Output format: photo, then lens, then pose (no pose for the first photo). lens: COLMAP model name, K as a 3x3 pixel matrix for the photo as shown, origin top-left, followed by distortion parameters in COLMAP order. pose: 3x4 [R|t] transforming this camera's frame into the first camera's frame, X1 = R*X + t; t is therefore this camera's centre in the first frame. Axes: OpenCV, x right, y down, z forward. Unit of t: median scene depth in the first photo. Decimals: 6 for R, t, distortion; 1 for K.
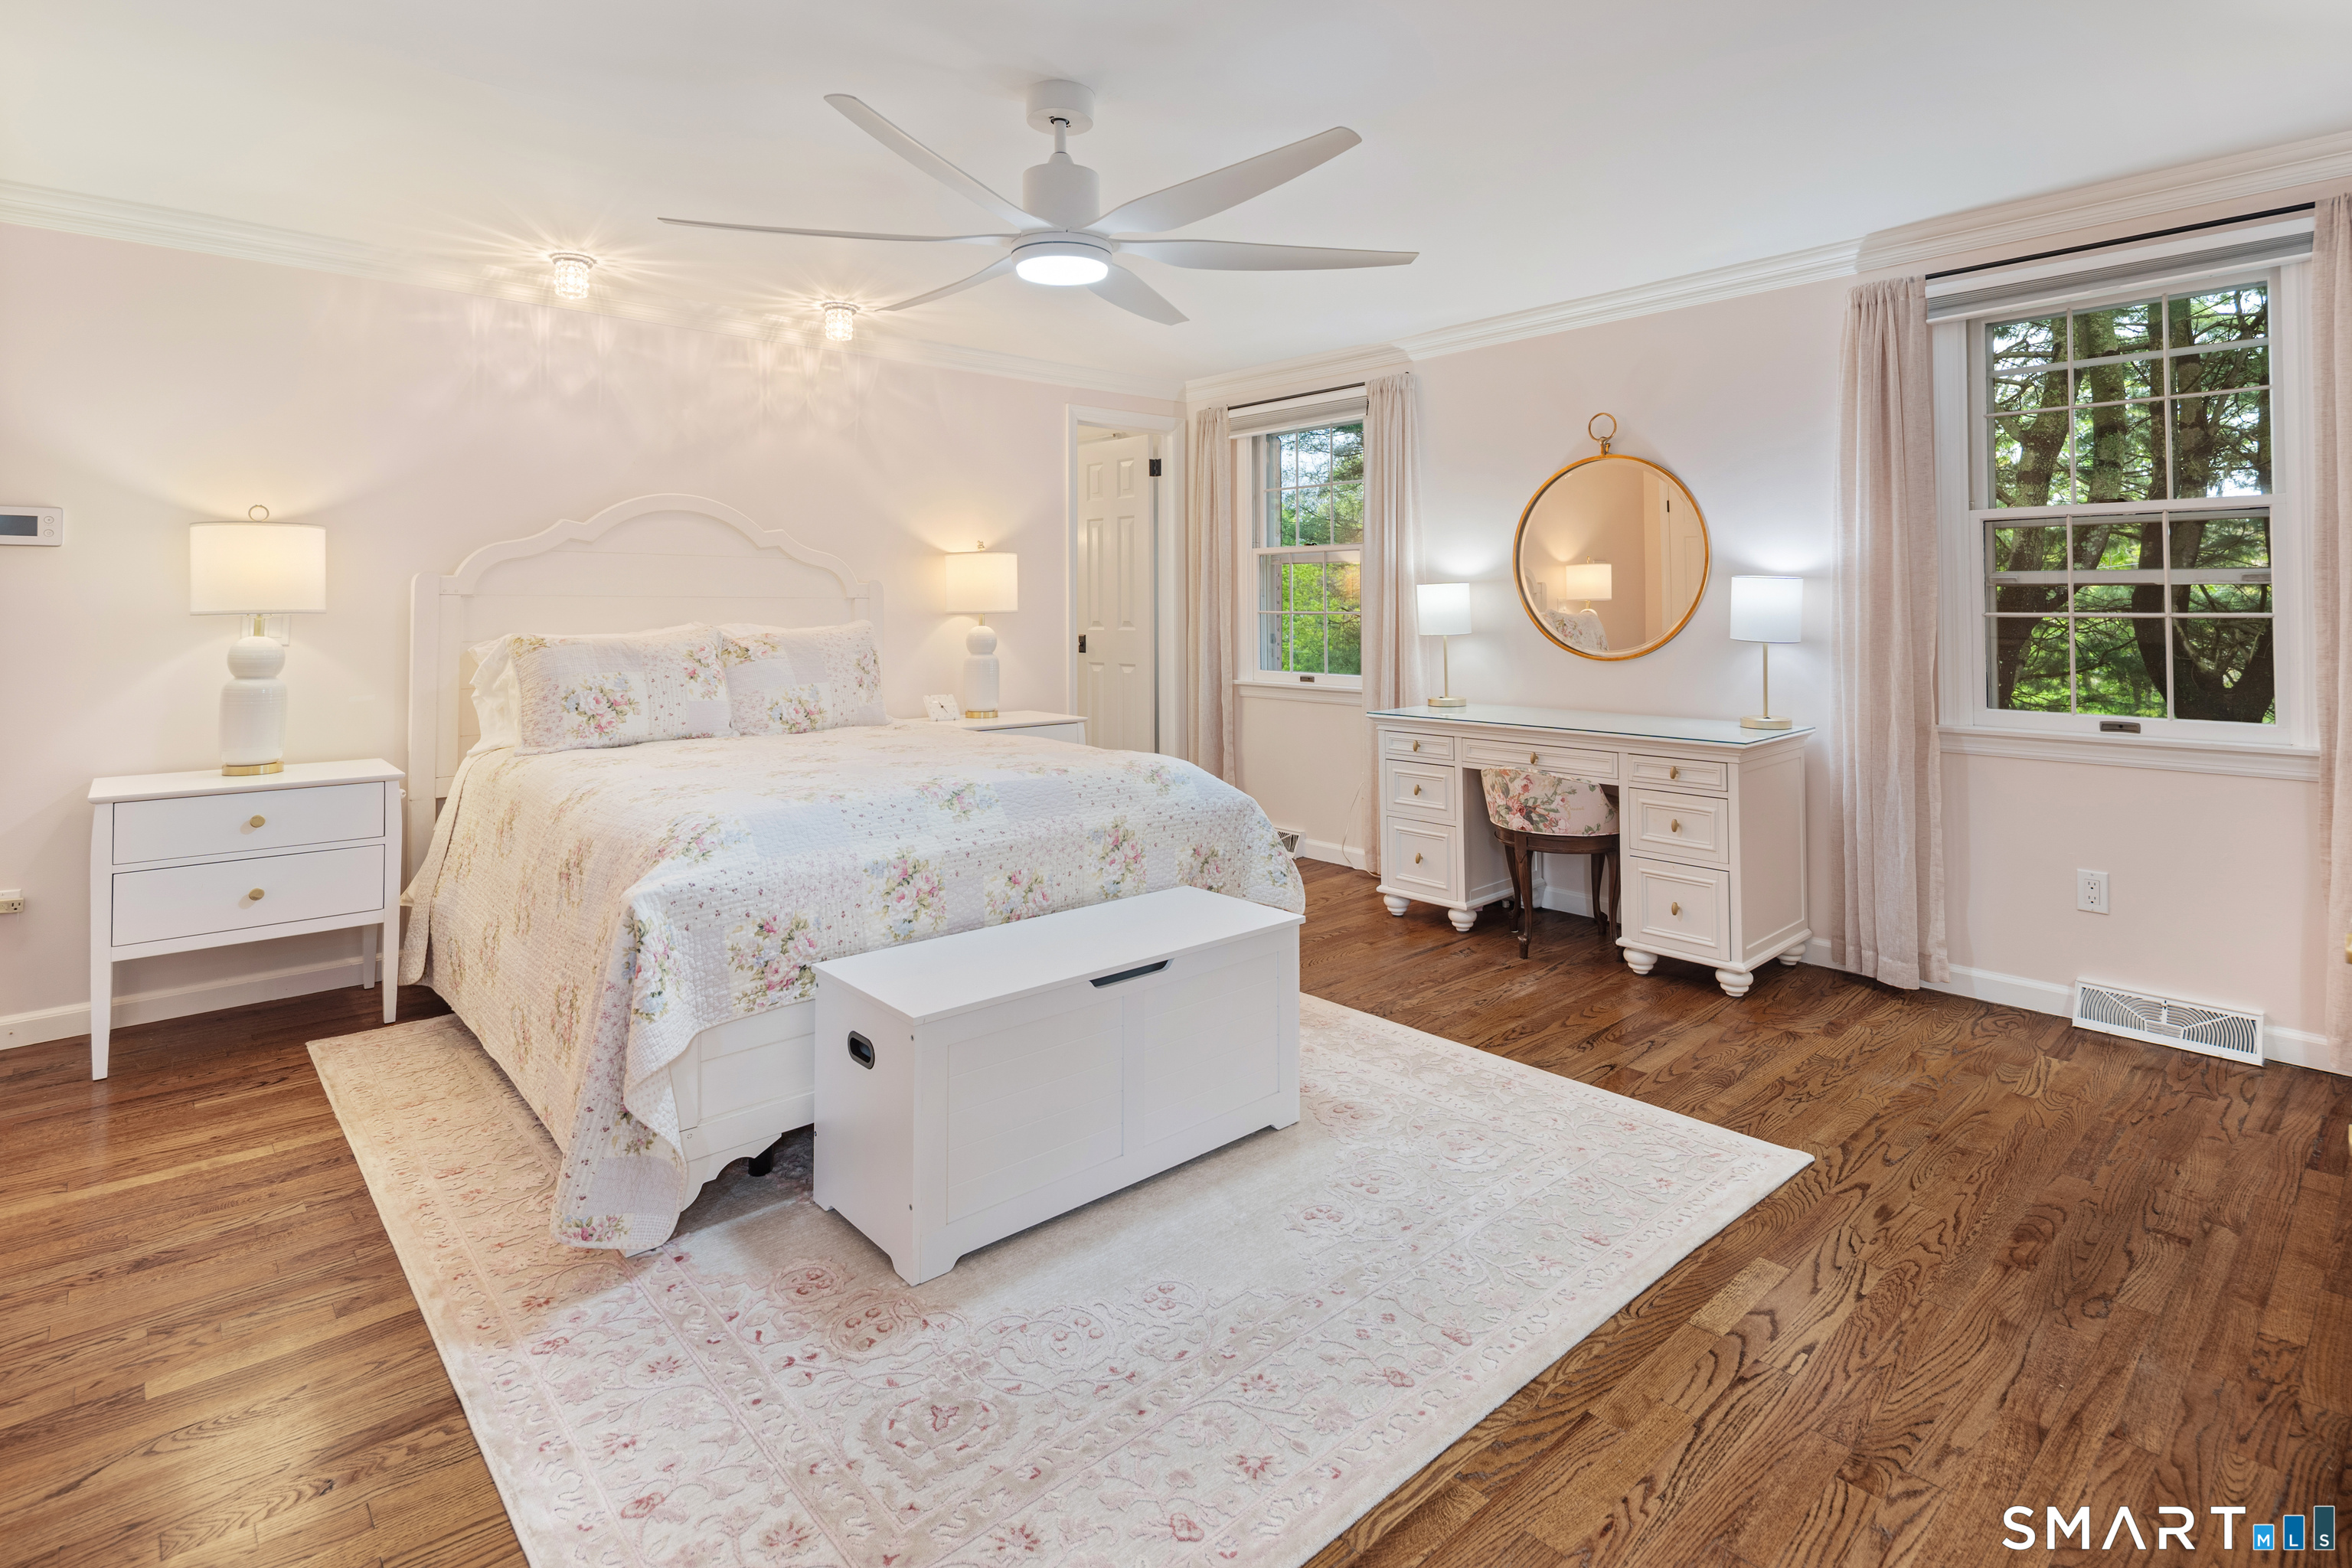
lens RADIAL K [[1166.4, 0, 1183.2], [0, 1166.4, 713.8], [0, 0, 1]] dist [0.002540, -0.003867]
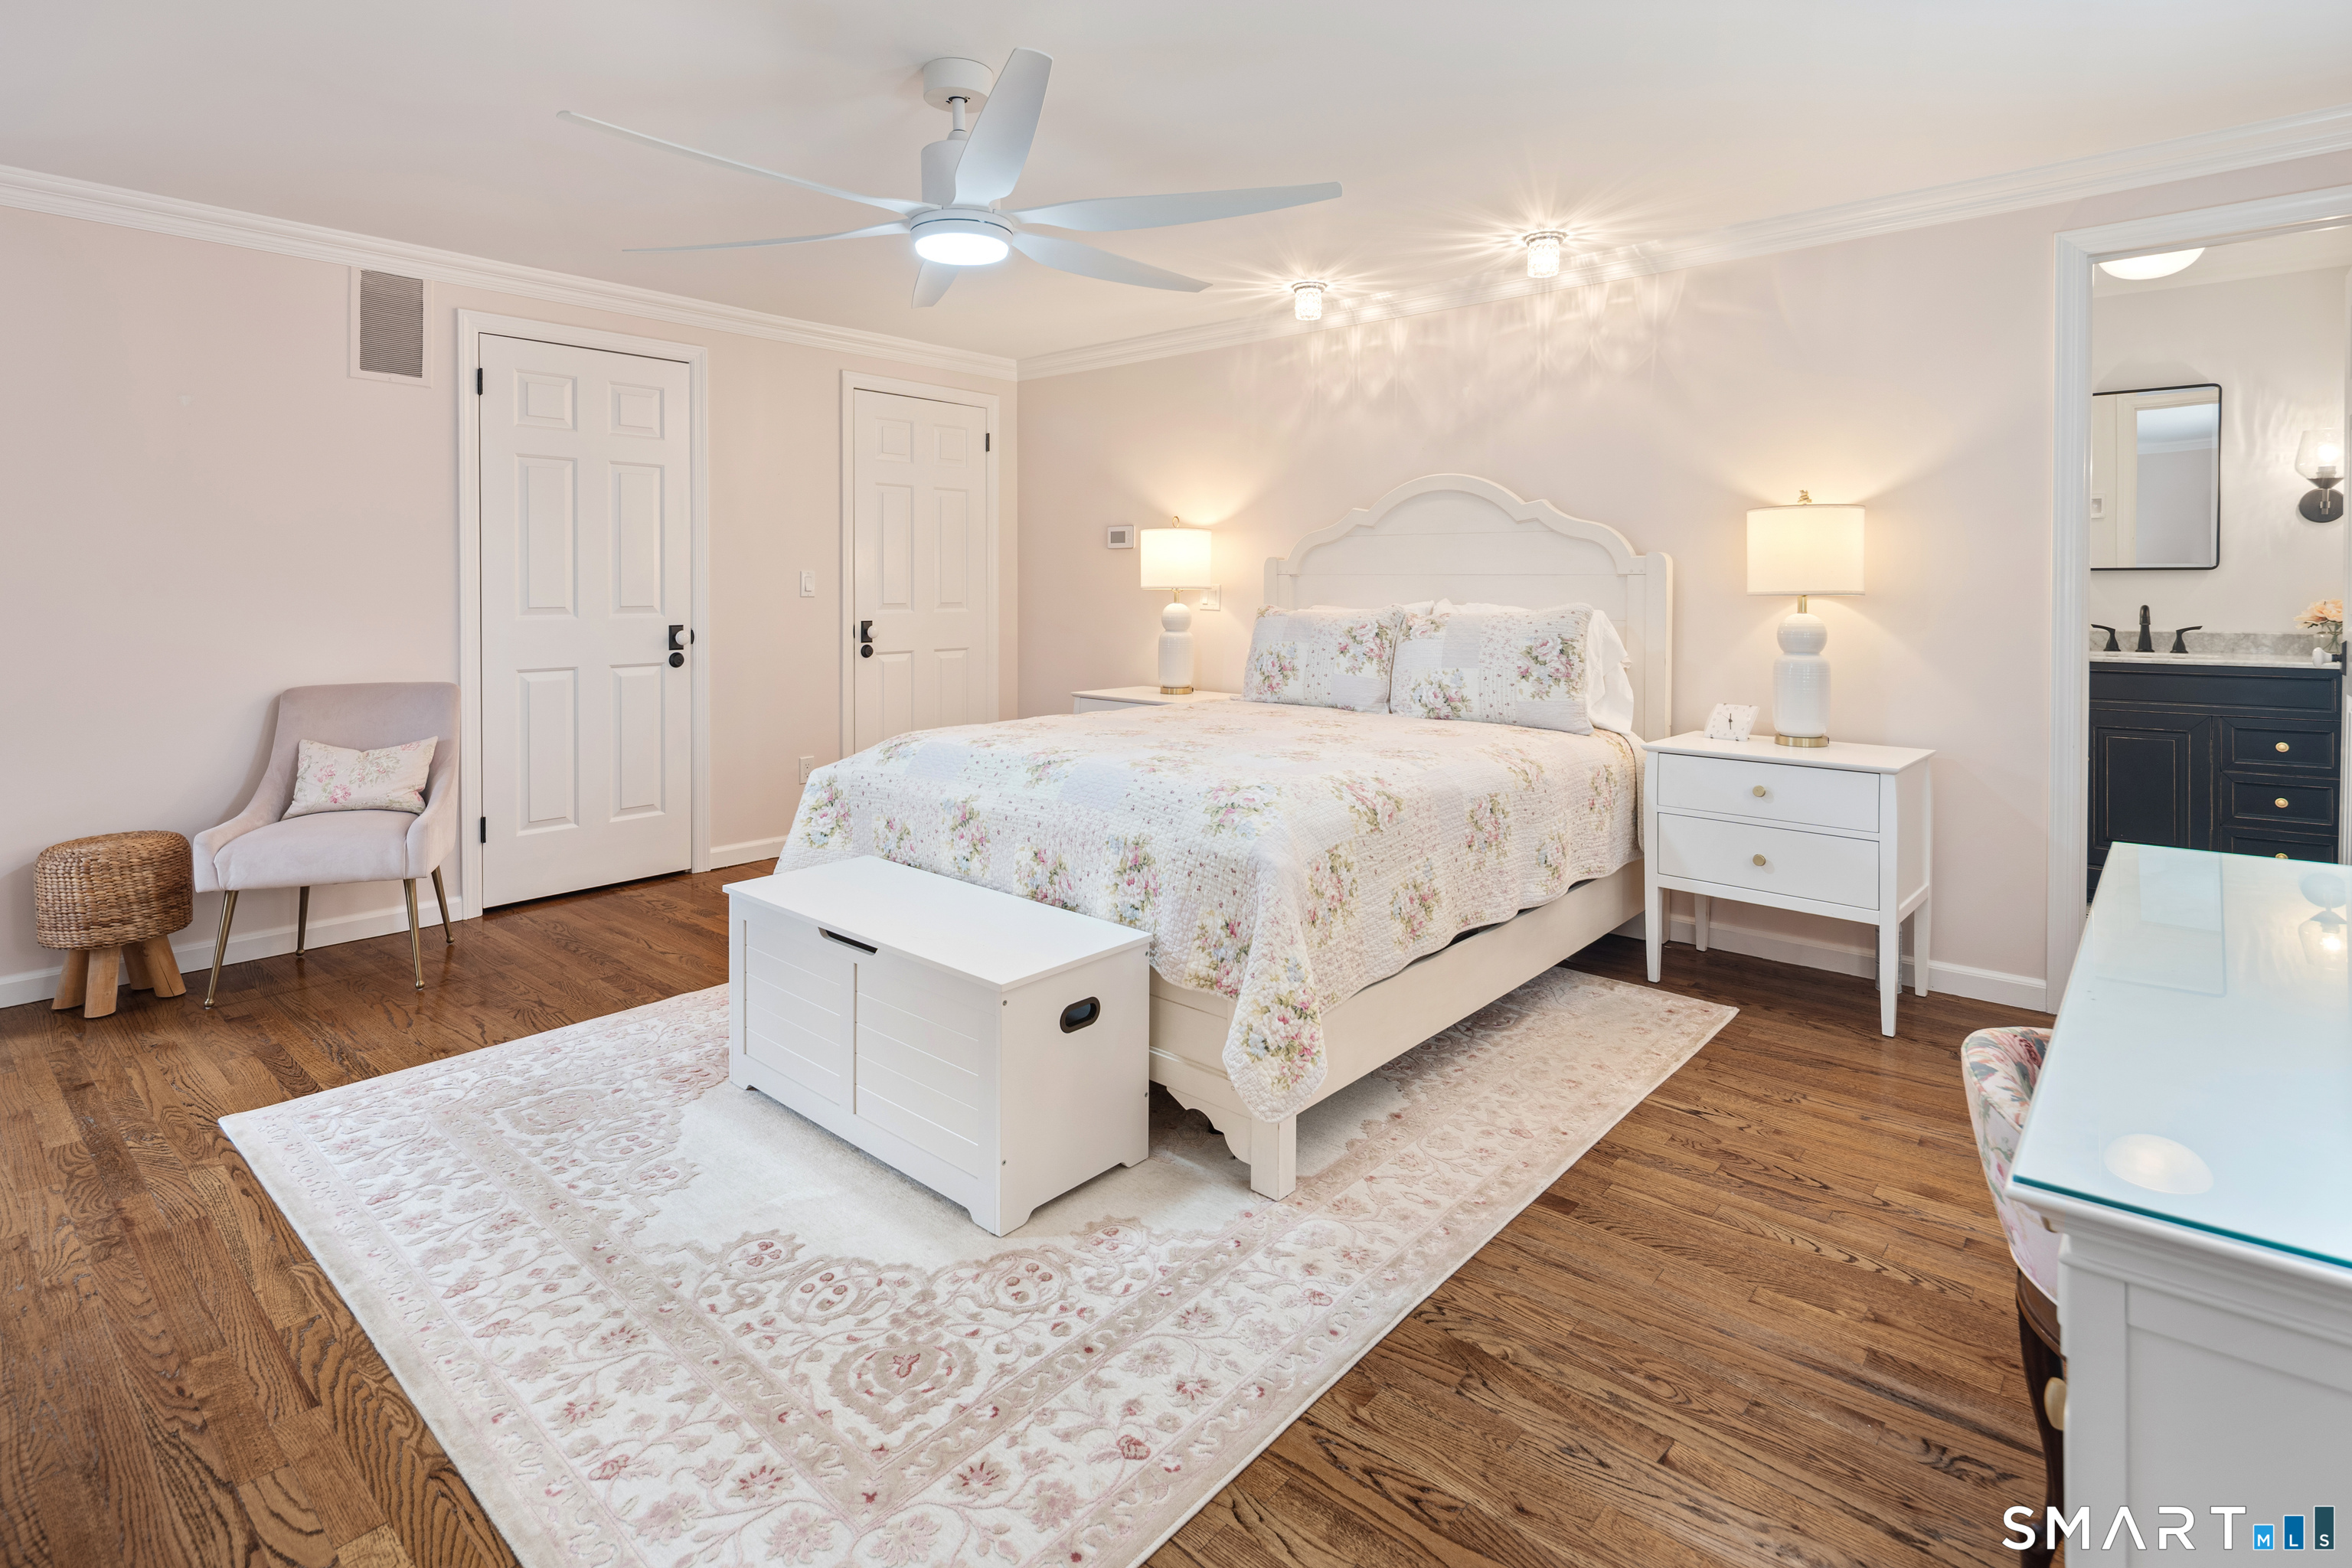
lens RADIAL K [[1166.4, 0, 1183.2], [0, 1166.4, 713.8], [0, 0, 1]] dist [0.002540, -0.003867]
pose [[0.115858, 0.112411, -0.986884, 0.616599], [-0.091234, 0.990579, 0.102121, -0.069280], [0.989067, 0.078206, 0.125022, 0.715084]]
